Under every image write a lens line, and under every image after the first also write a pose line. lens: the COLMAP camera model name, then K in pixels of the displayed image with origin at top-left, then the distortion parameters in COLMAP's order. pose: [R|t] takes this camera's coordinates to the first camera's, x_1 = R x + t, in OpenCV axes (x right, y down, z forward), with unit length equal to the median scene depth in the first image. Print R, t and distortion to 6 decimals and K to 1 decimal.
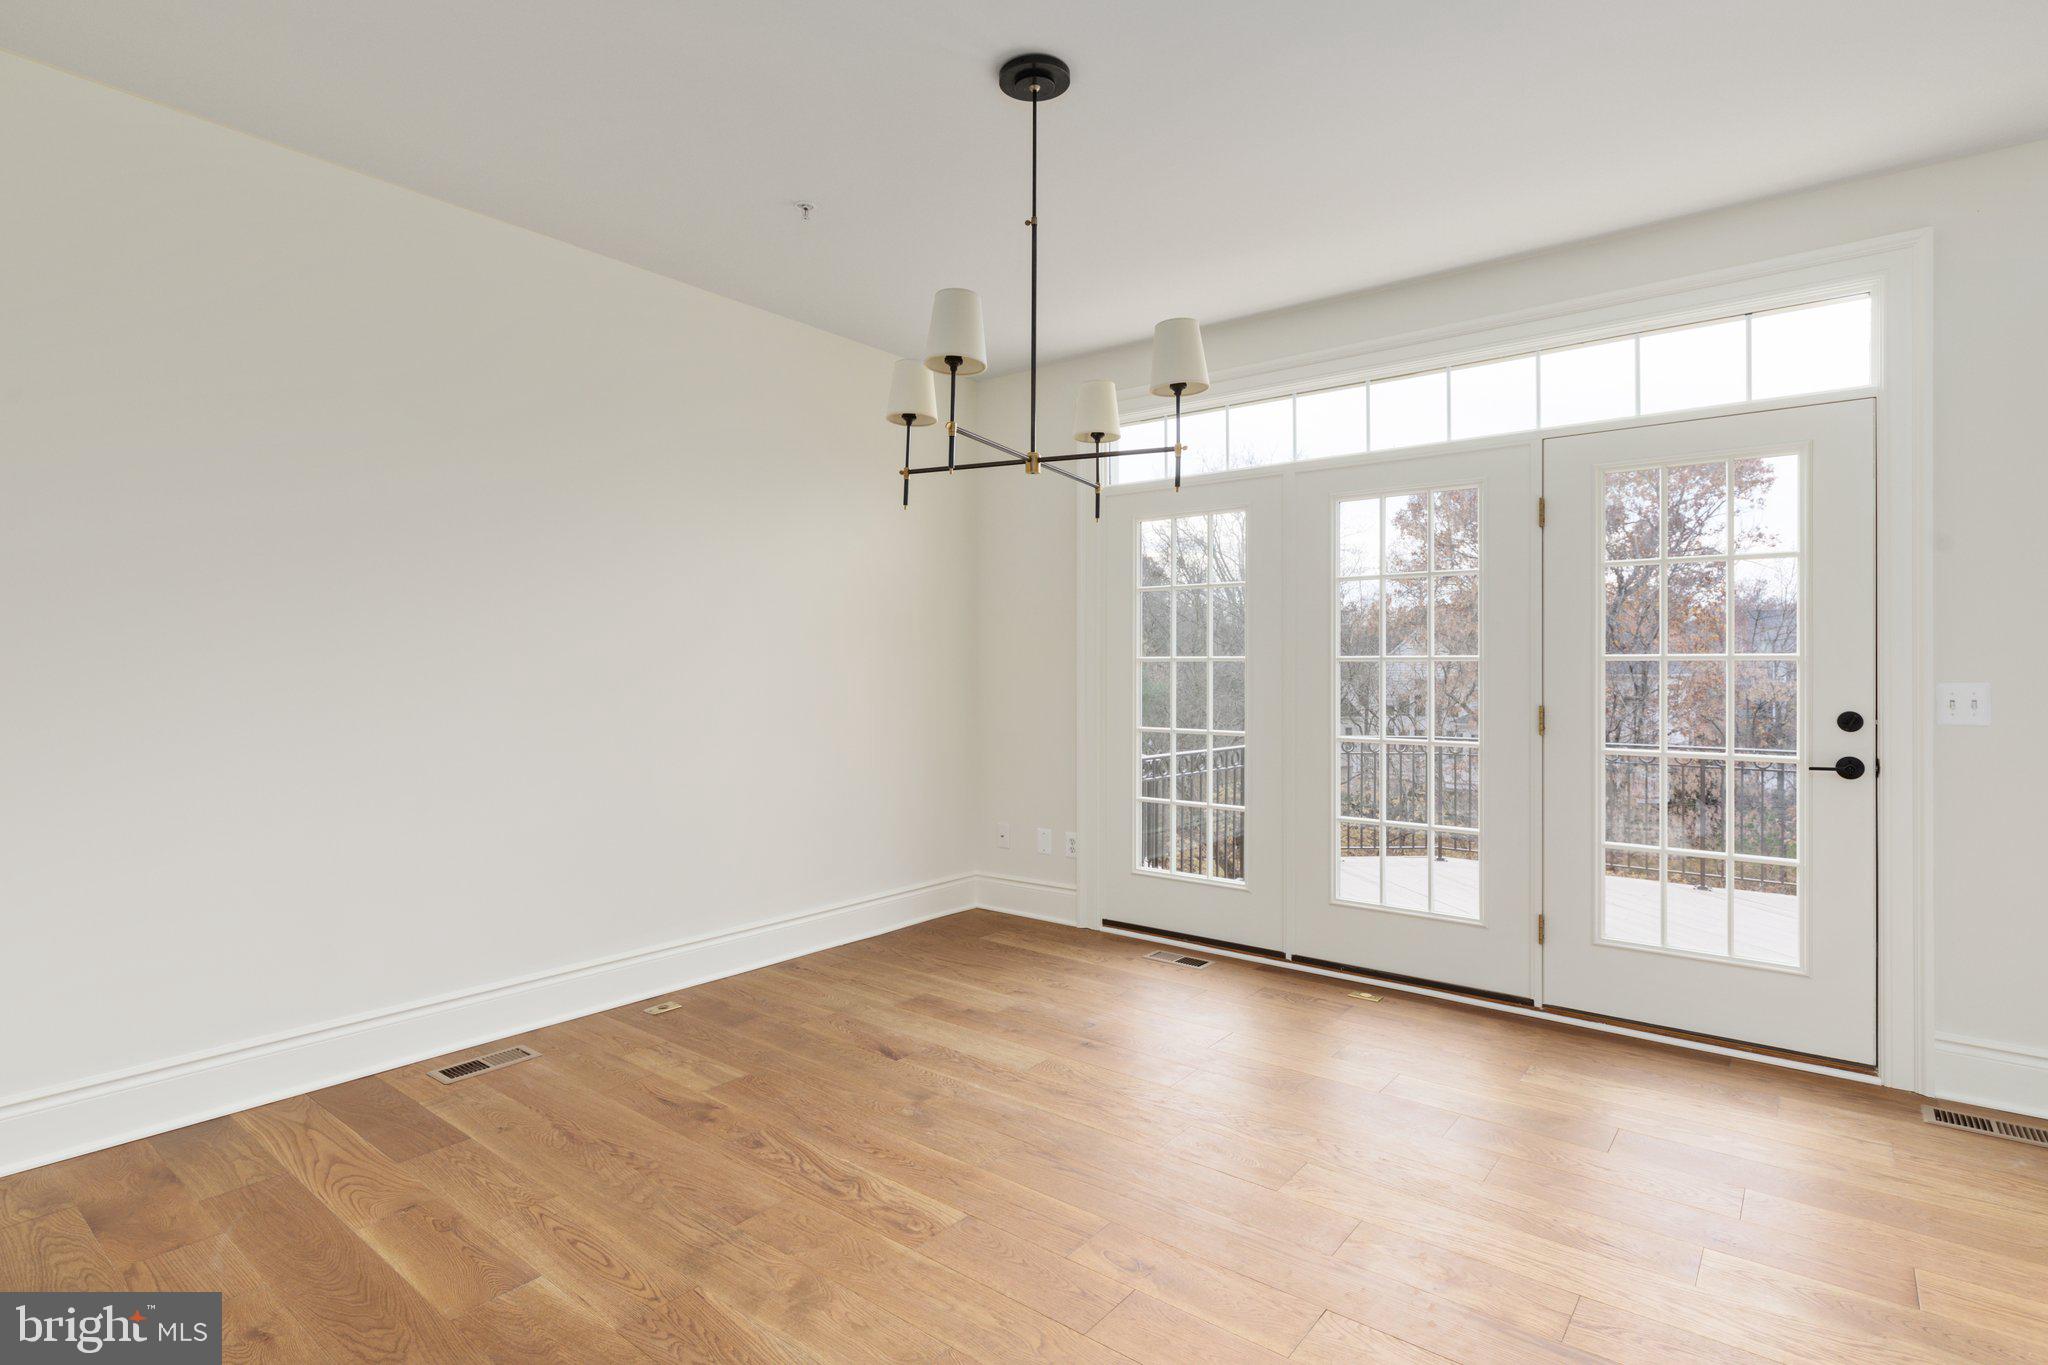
lens RADIAL K [[1050.2, 0, 1023.1], [0, 1050.2, 676.0], [0, 0, 1]] dist [-0.006570, -0.000690]
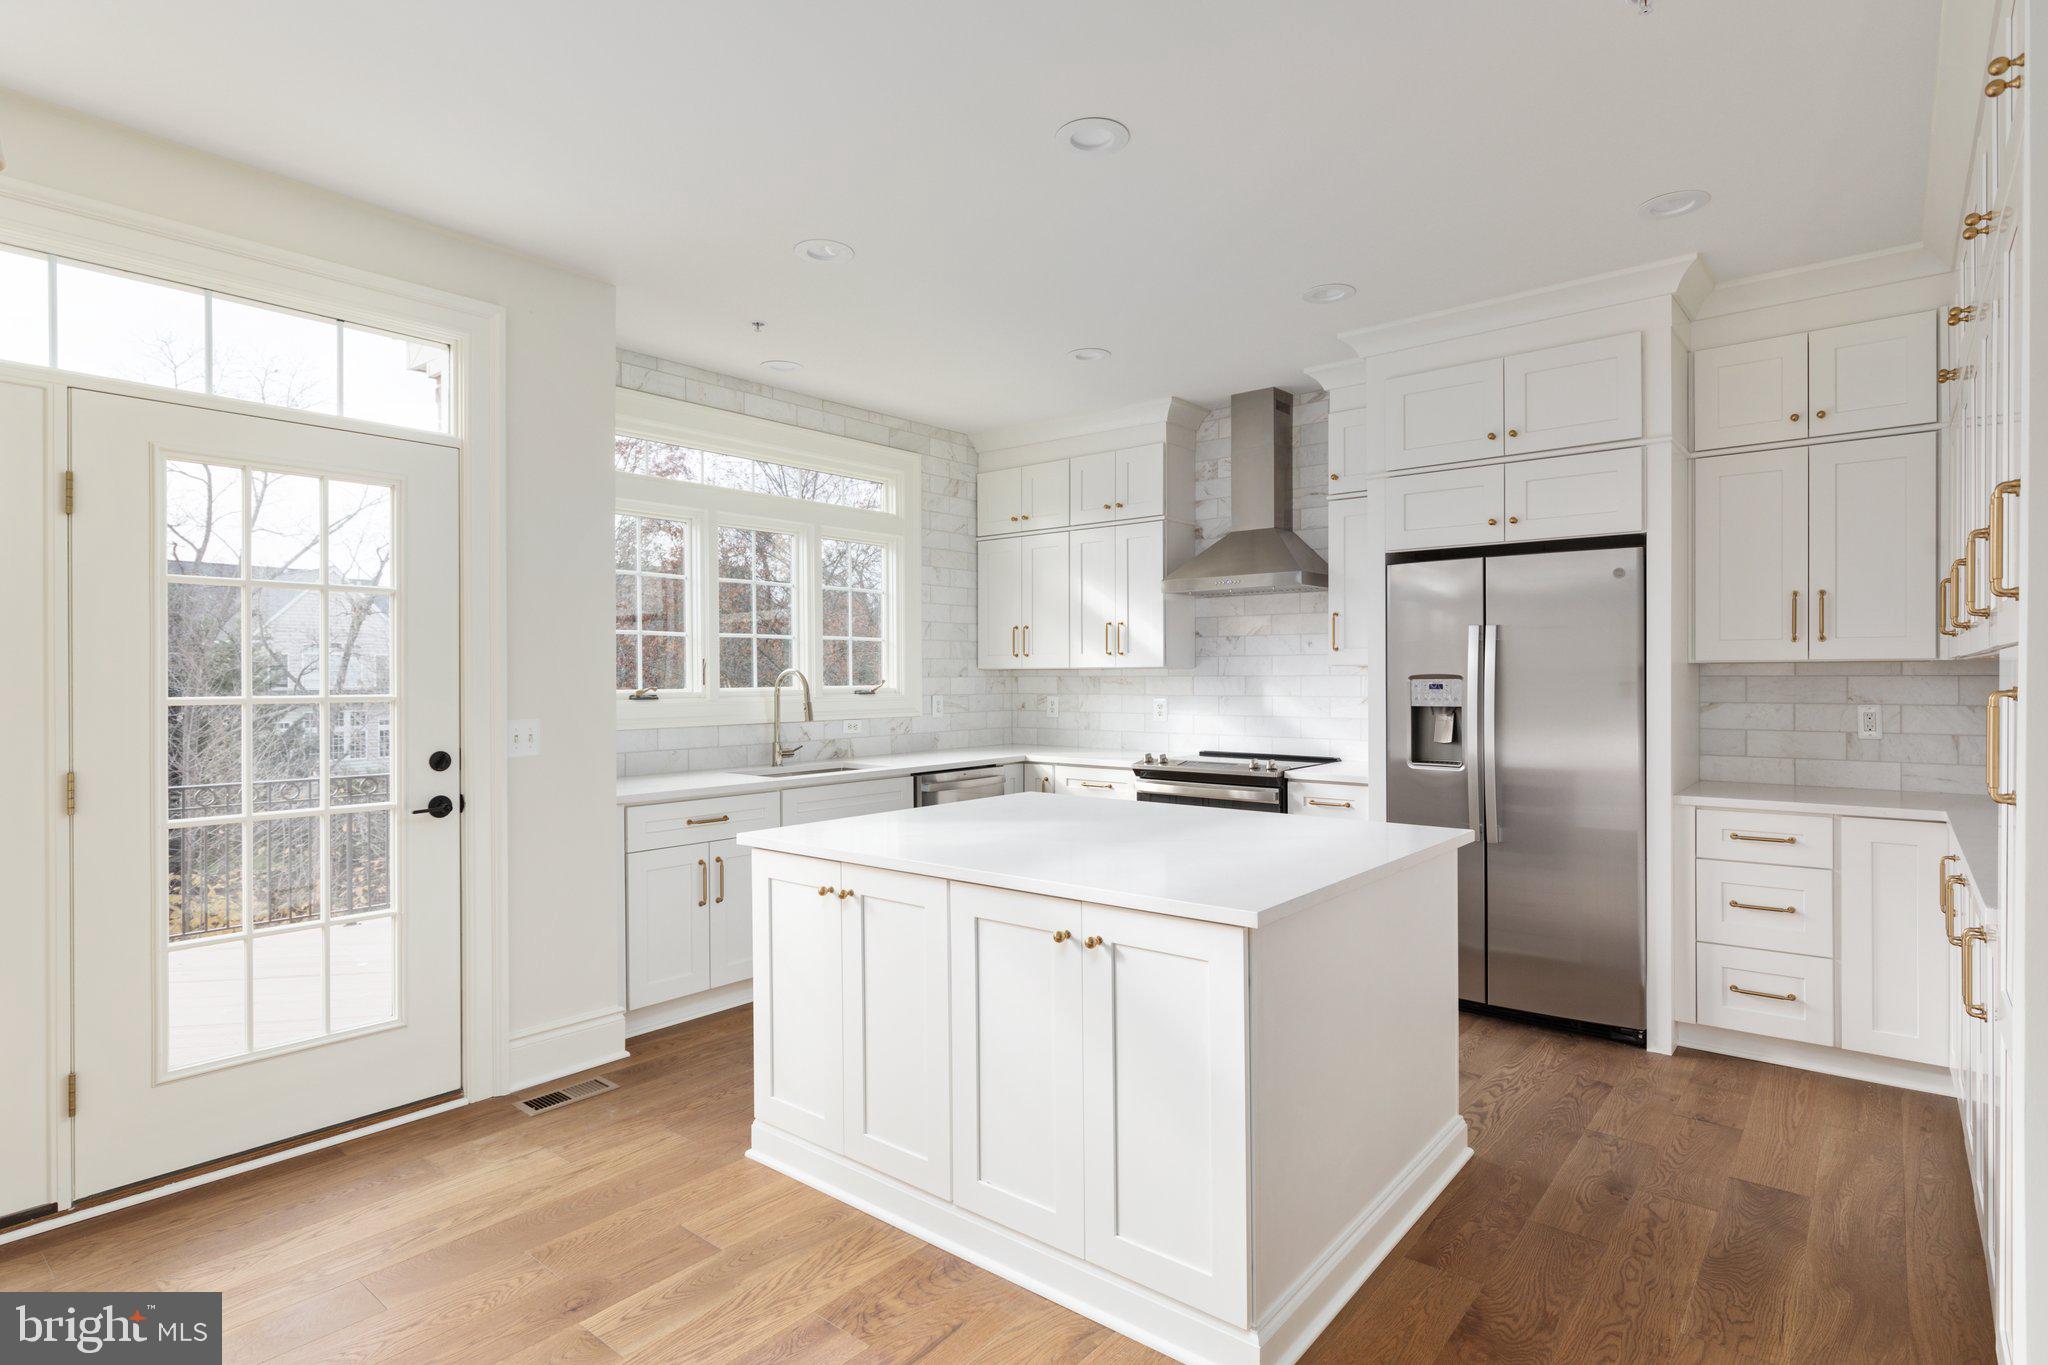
lens RADIAL K [[1060.9, 0, 1021.7], [0, 1060.9, 676.2], [0, 0, 1]] dist [-0.002082, -0.000701]
pose [[-0.010204, -0.004454, 0.999938, -0.251482], [0.005680, 0.999974, 0.004512, -0.041389], [-0.999932, 0.005726, -0.010179, 0.450599]]
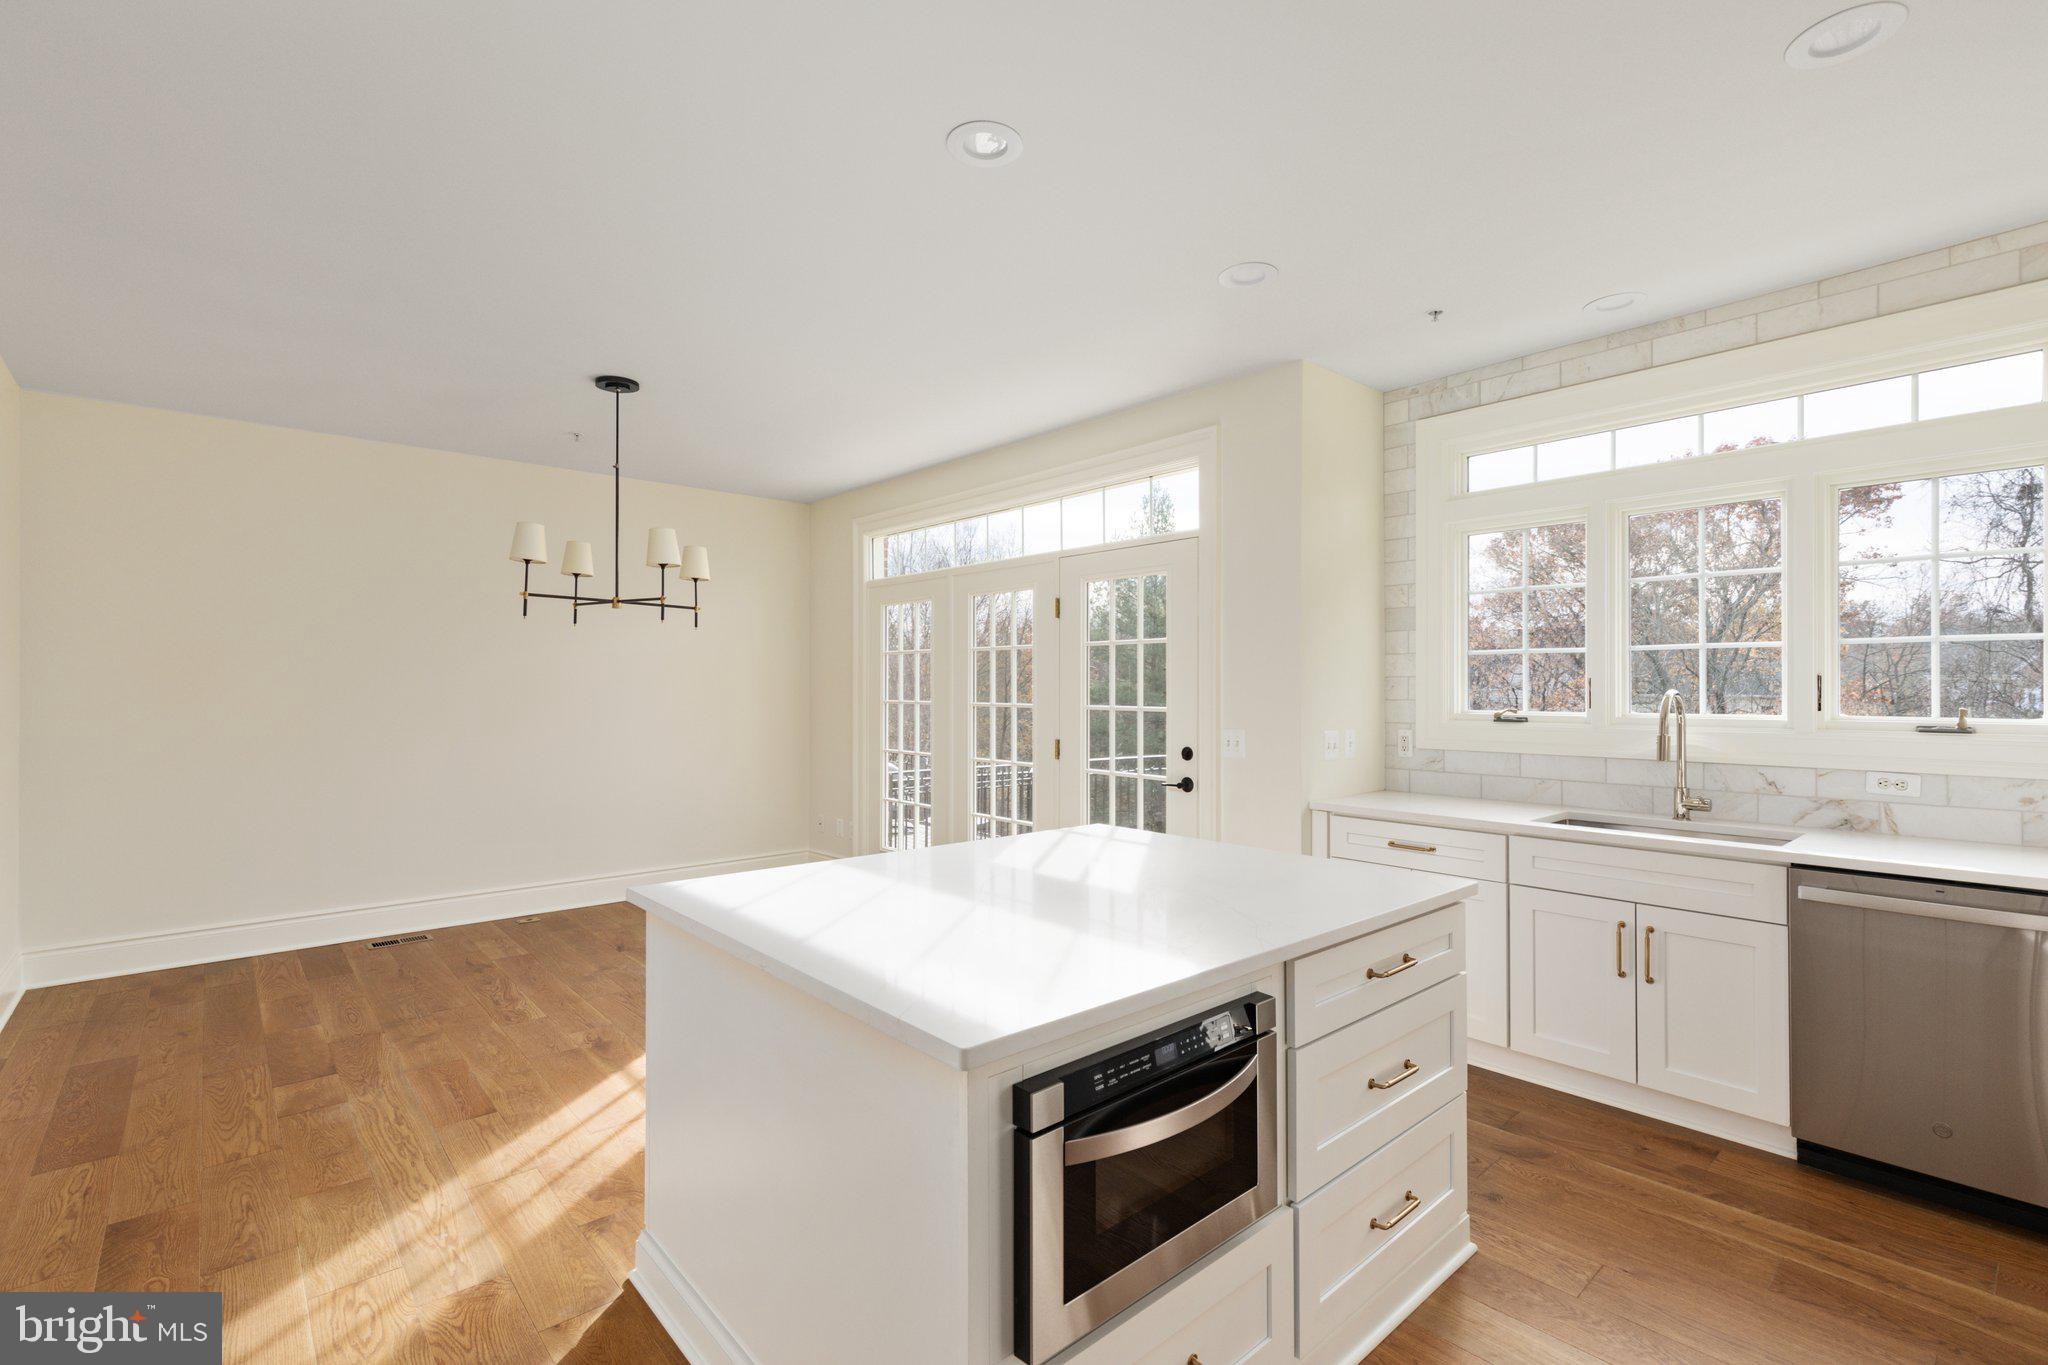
lens RADIAL K [[920.2, 0, 972.2], [0, 920.2, 689.9], [0, 0, 1]] dist [0.001397, -0.000013]
pose [[0.984271, 0.000376, -0.176667, 0.734254], [-0.001420, 0.999982, -0.005784, -0.040119], [0.176662, 0.005944, 0.984254, -0.354336]]
